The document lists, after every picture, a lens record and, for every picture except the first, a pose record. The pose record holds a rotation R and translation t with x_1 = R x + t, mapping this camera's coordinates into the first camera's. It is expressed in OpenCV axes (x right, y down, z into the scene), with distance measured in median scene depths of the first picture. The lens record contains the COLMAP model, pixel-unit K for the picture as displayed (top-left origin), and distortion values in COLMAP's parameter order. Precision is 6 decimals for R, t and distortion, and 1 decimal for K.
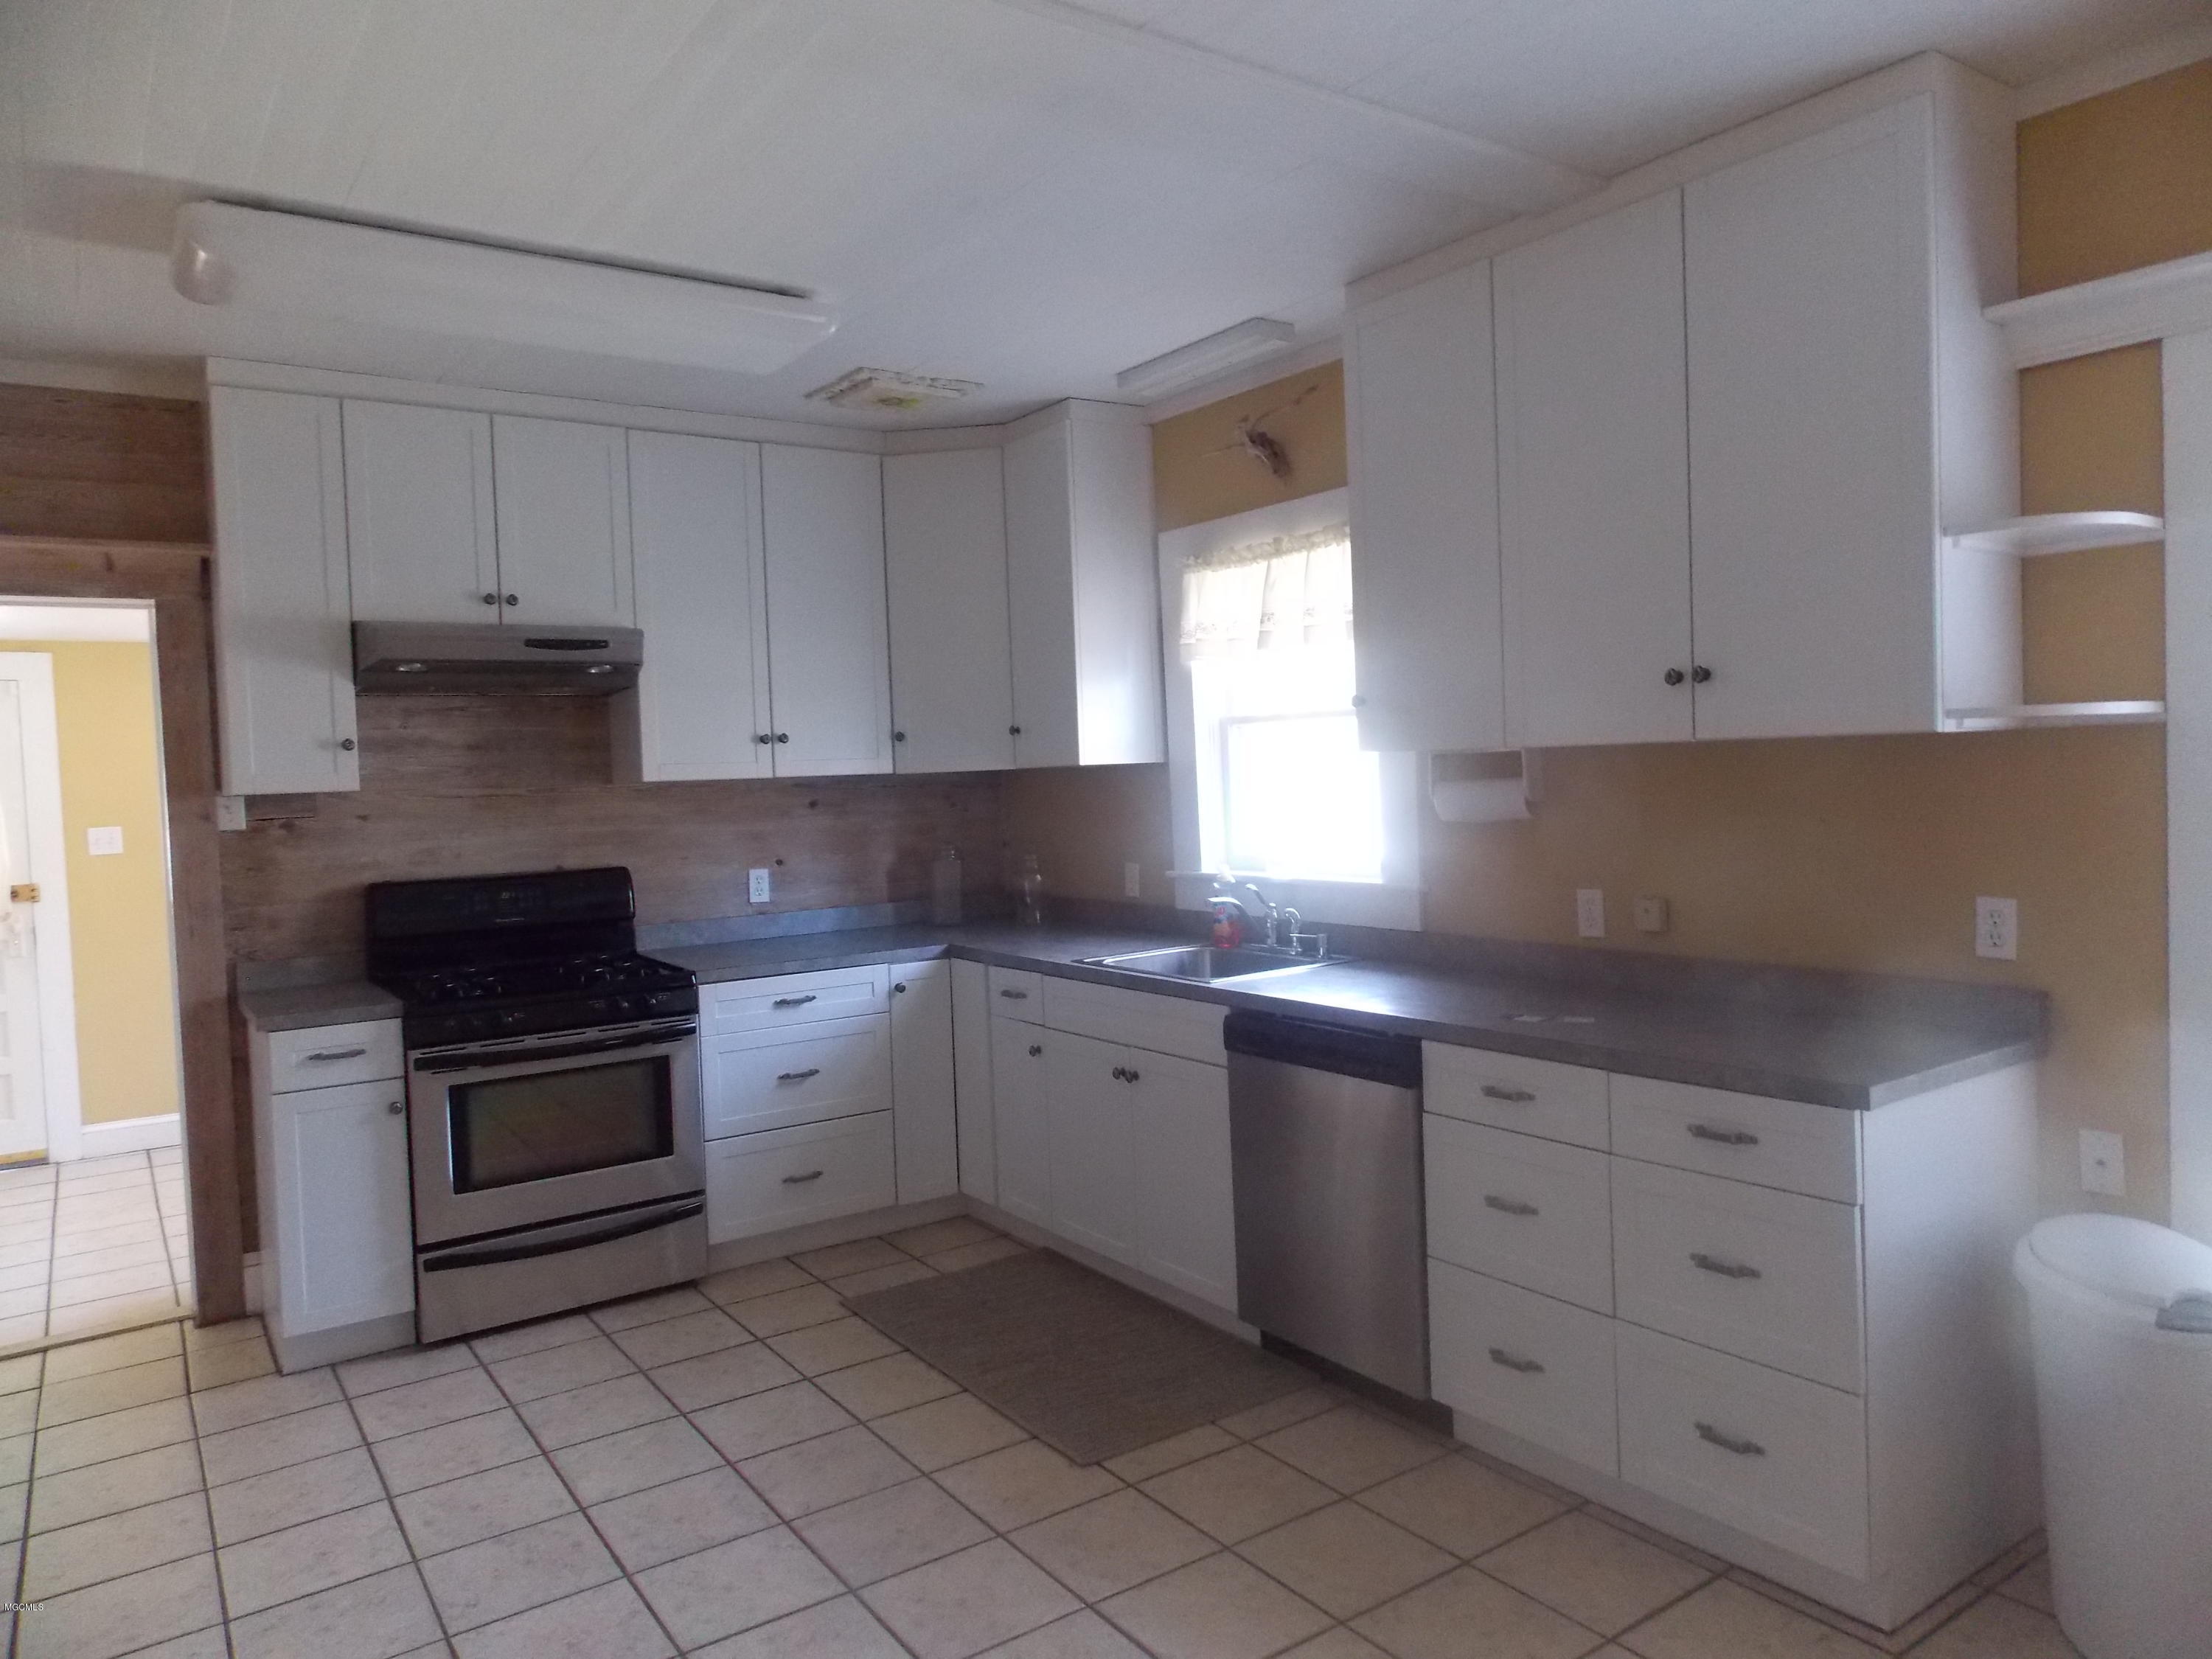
lens RADIAL K [[1471.5, 0, 1111.2], [0, 1471.5, 815.6], [0, 0, 1]] dist [0.001117, 0.002933]
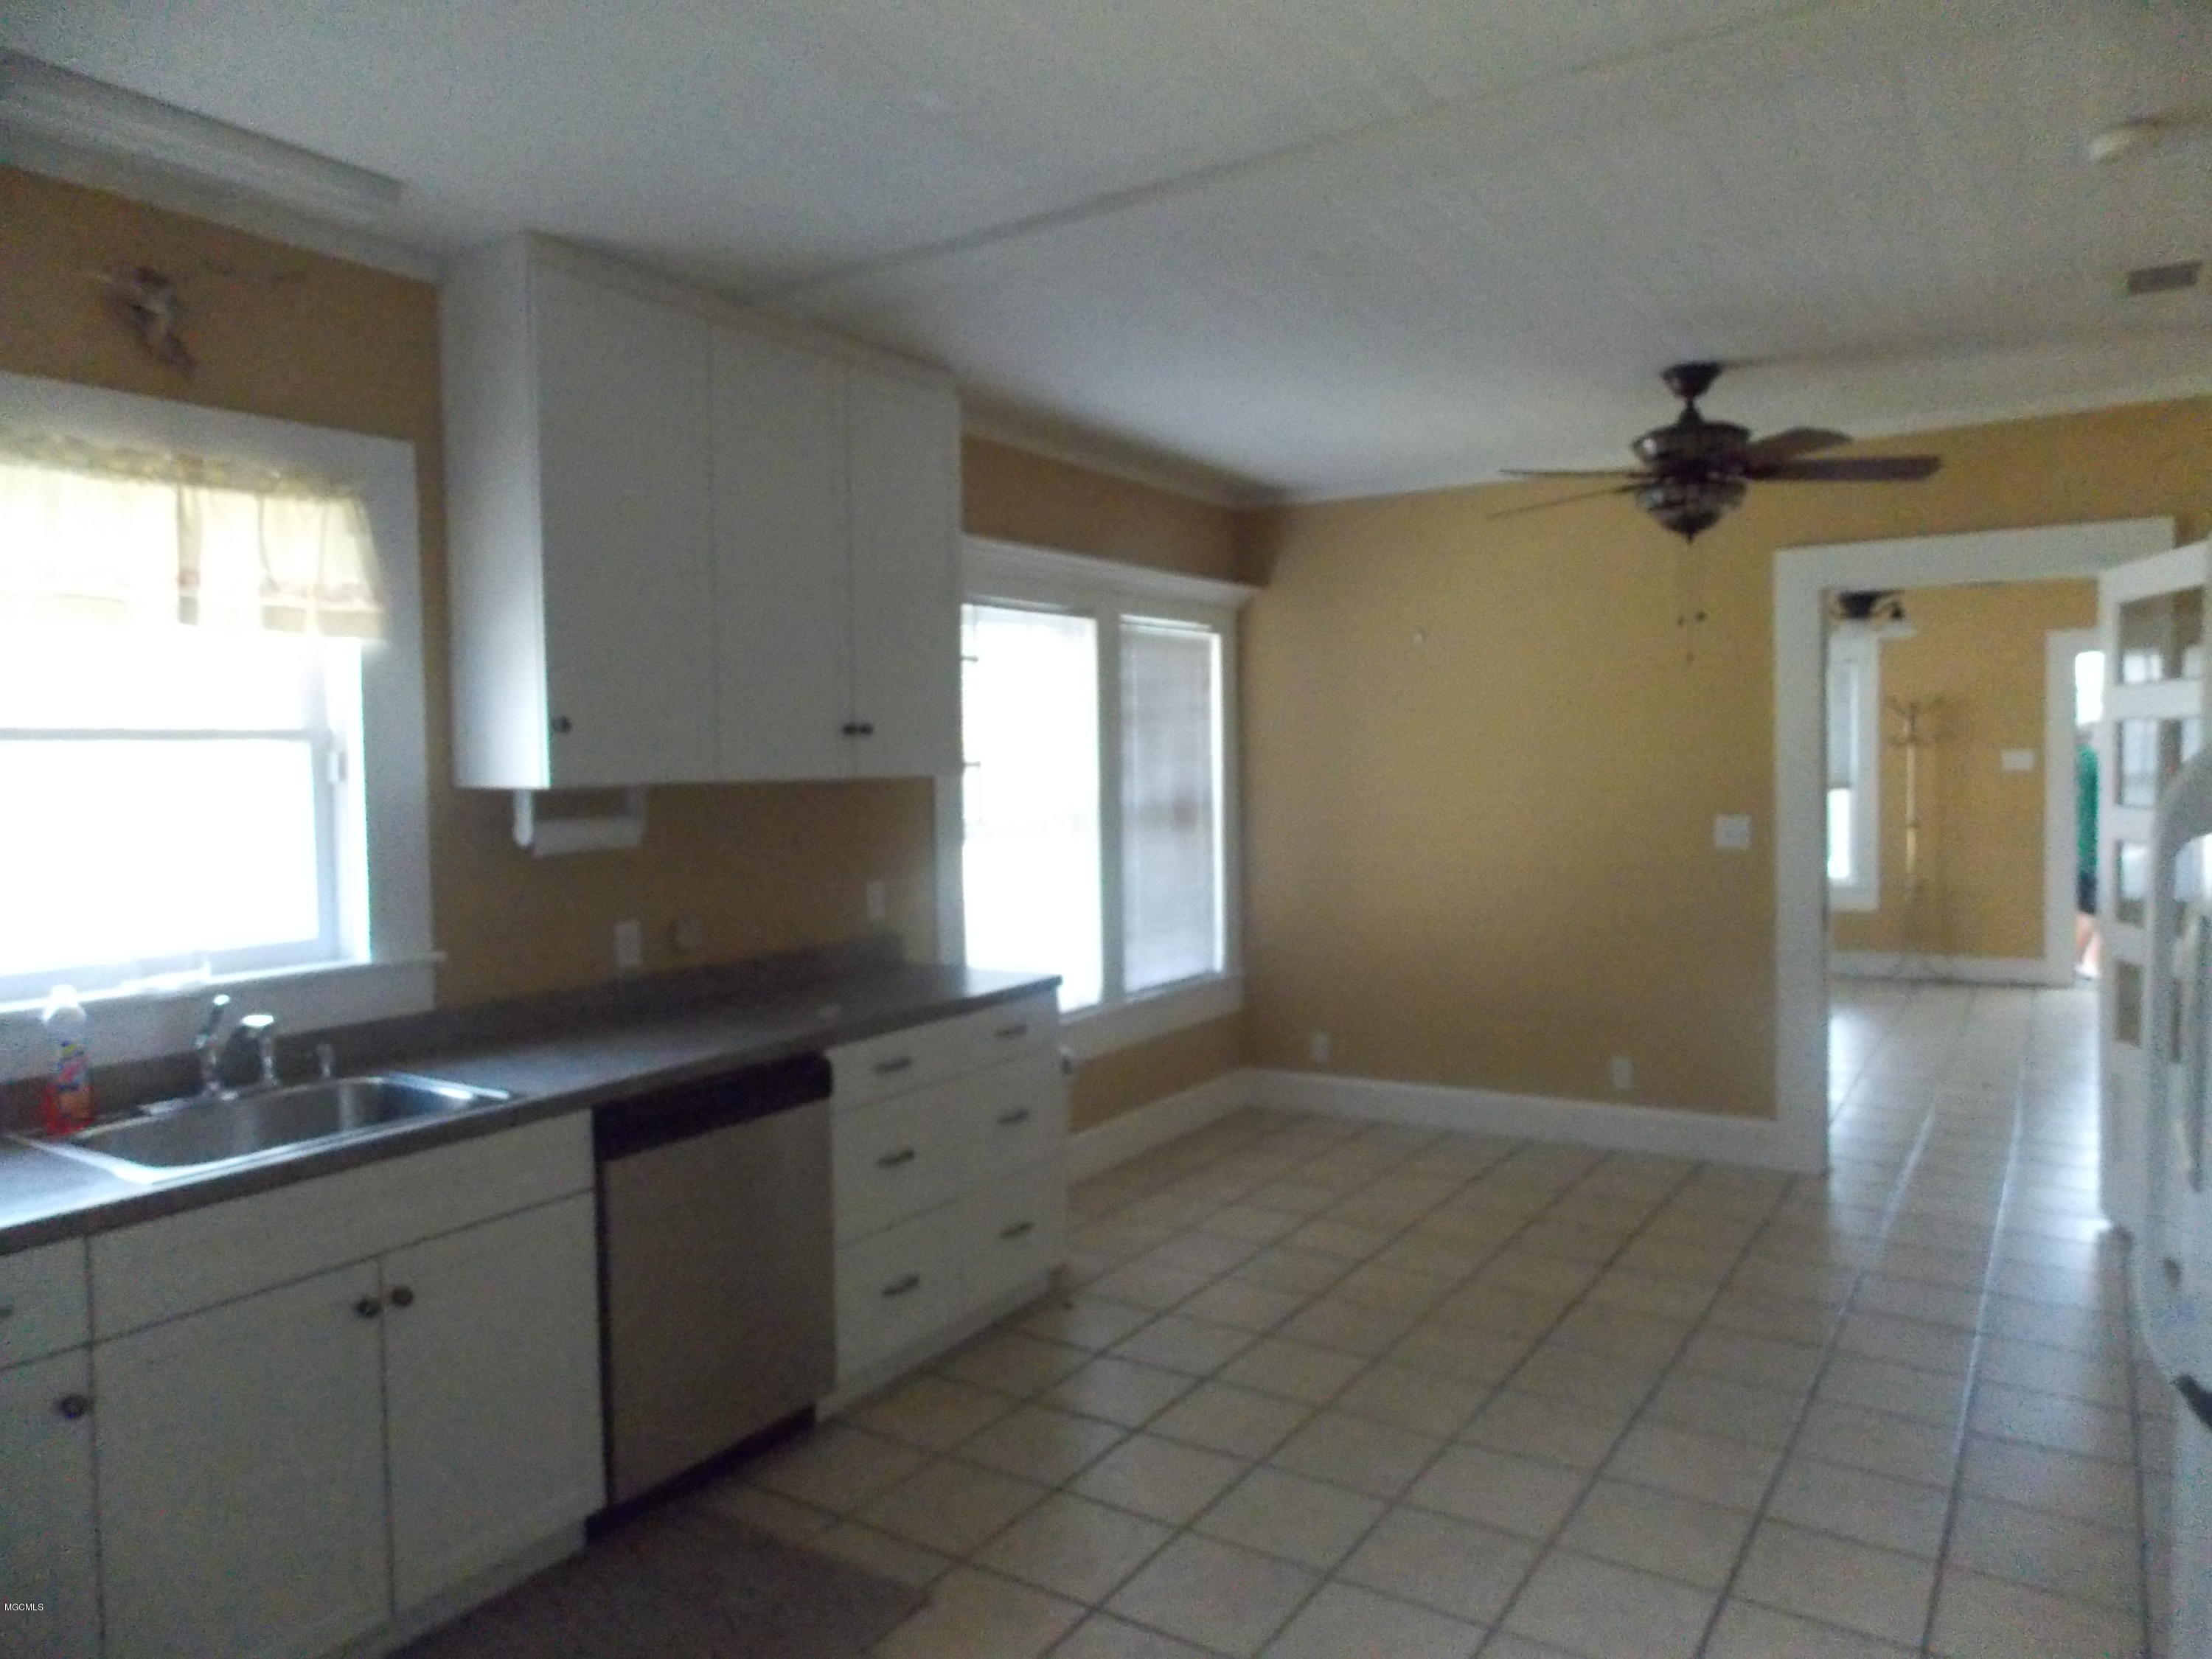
lens RADIAL K [[1471.5, 0, 1105.5], [0, 1471.5, 821.6], [0, 0, 1]] dist [0.001117, 0.002933]
pose [[-0.370471, 0.010565, 0.928784, -0.634957], [0.069402, 0.997455, 0.016336, -0.012179], [-0.926248, 0.070512, -0.370261, 0.881059]]
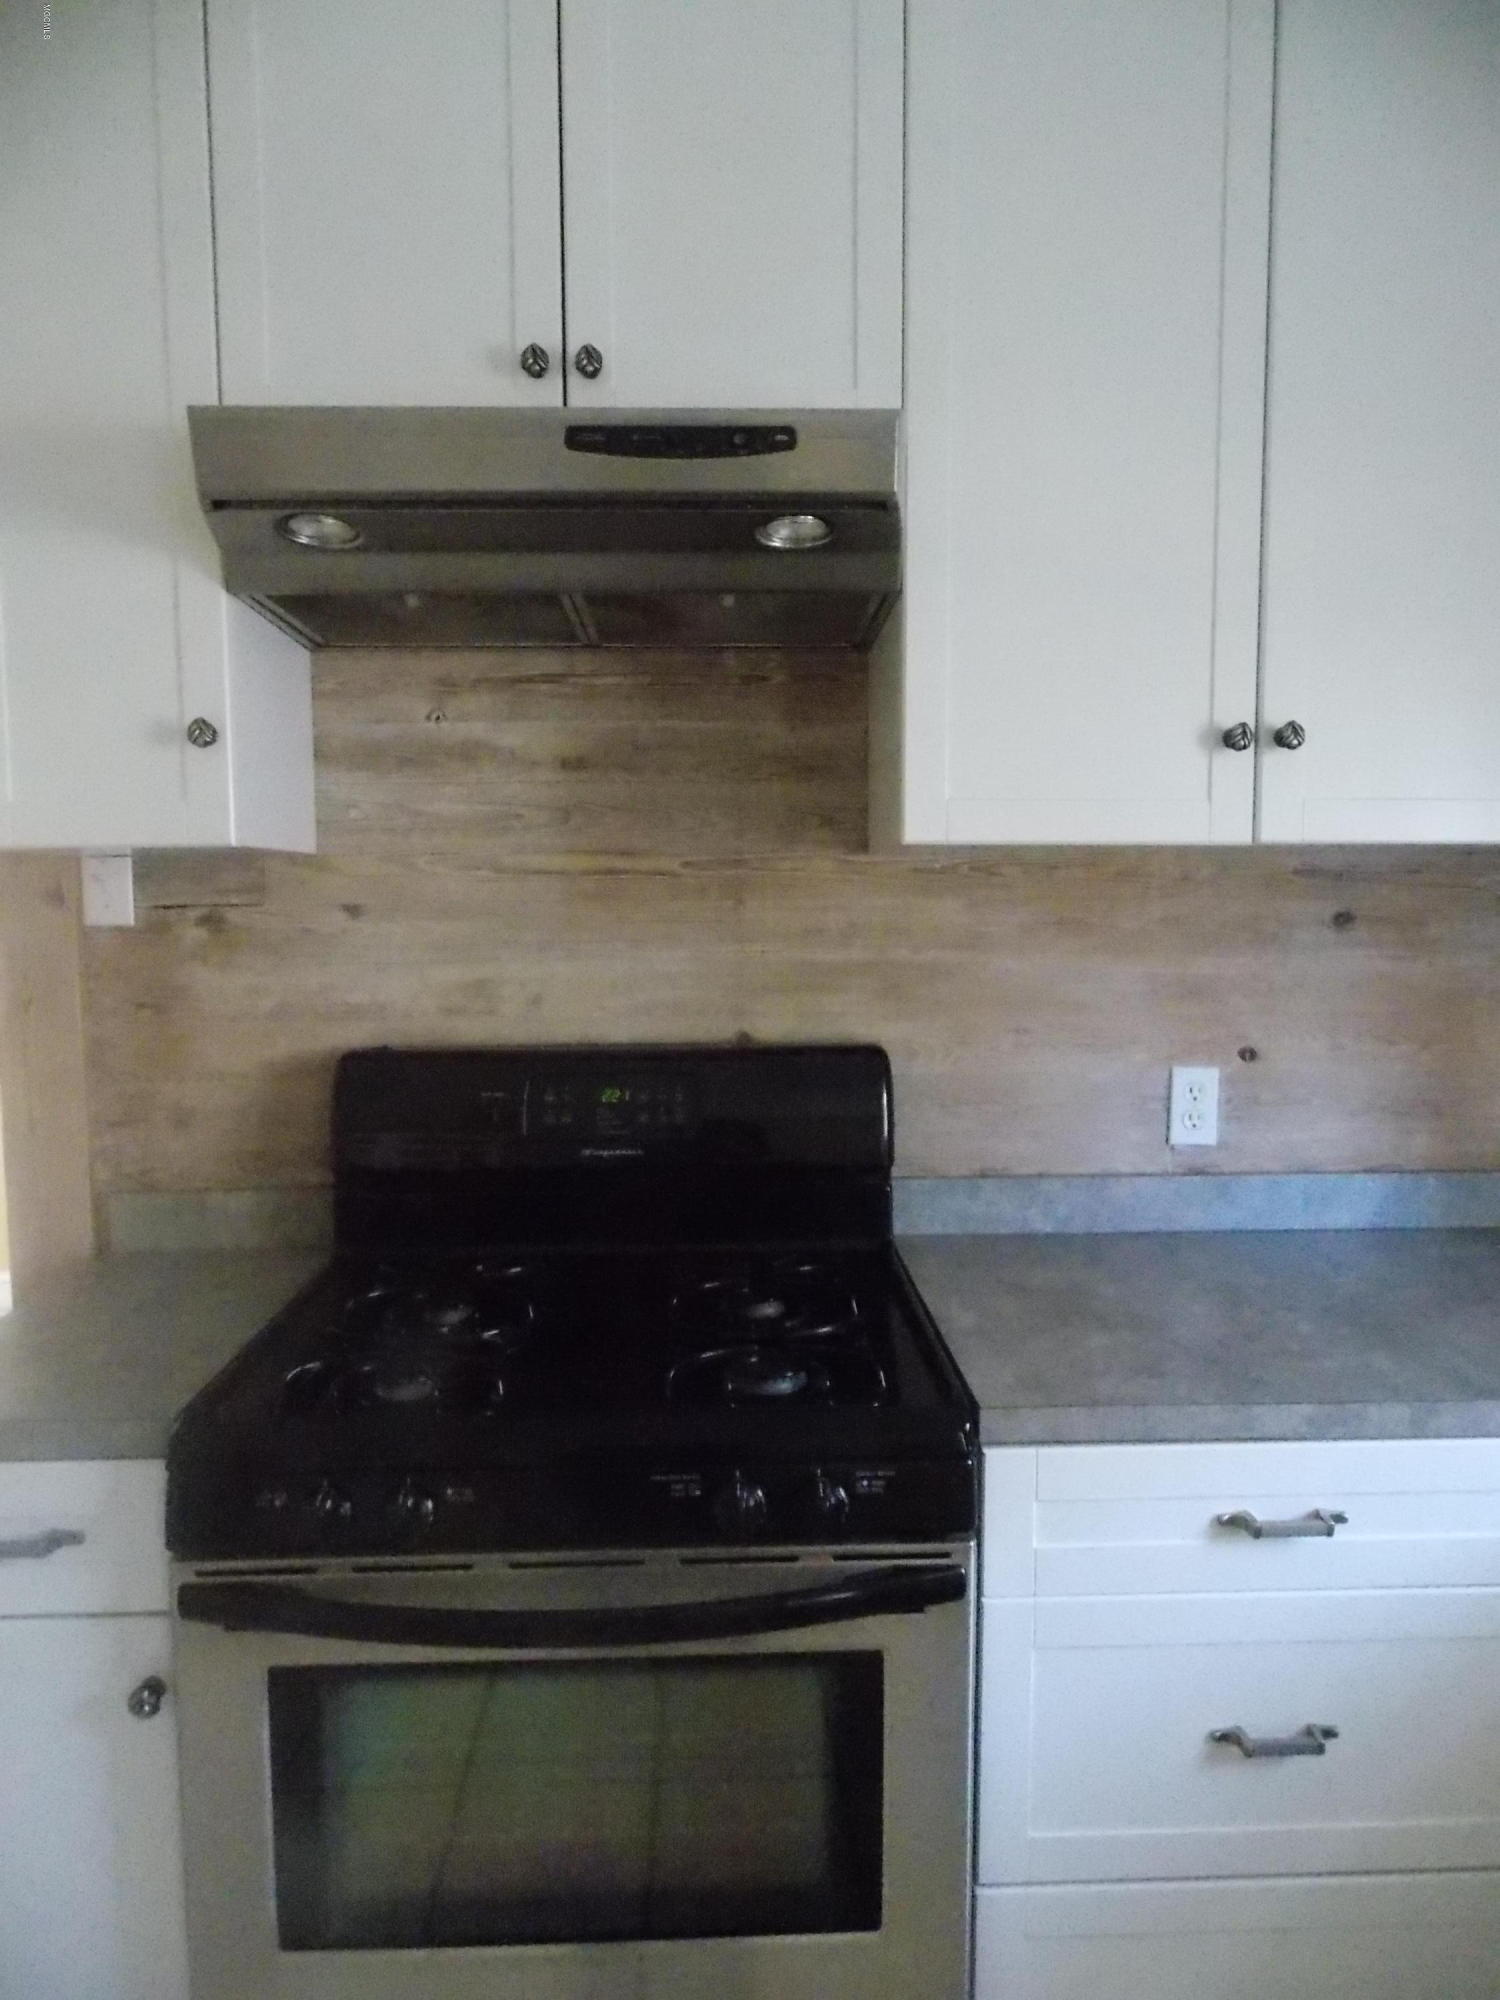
lens RADIAL K [[1330.5, 0, 752.1], [0, 1330.5, 1011.4], [0, 0, 1]] dist [0.001117, 0.002933]
pose [[0.844309, 0.079552, -0.529919, -0.174094], [-0.041665, 0.995671, 0.083087, -0.007203], [0.534235, -0.048072, 0.843968, 0.727038]]
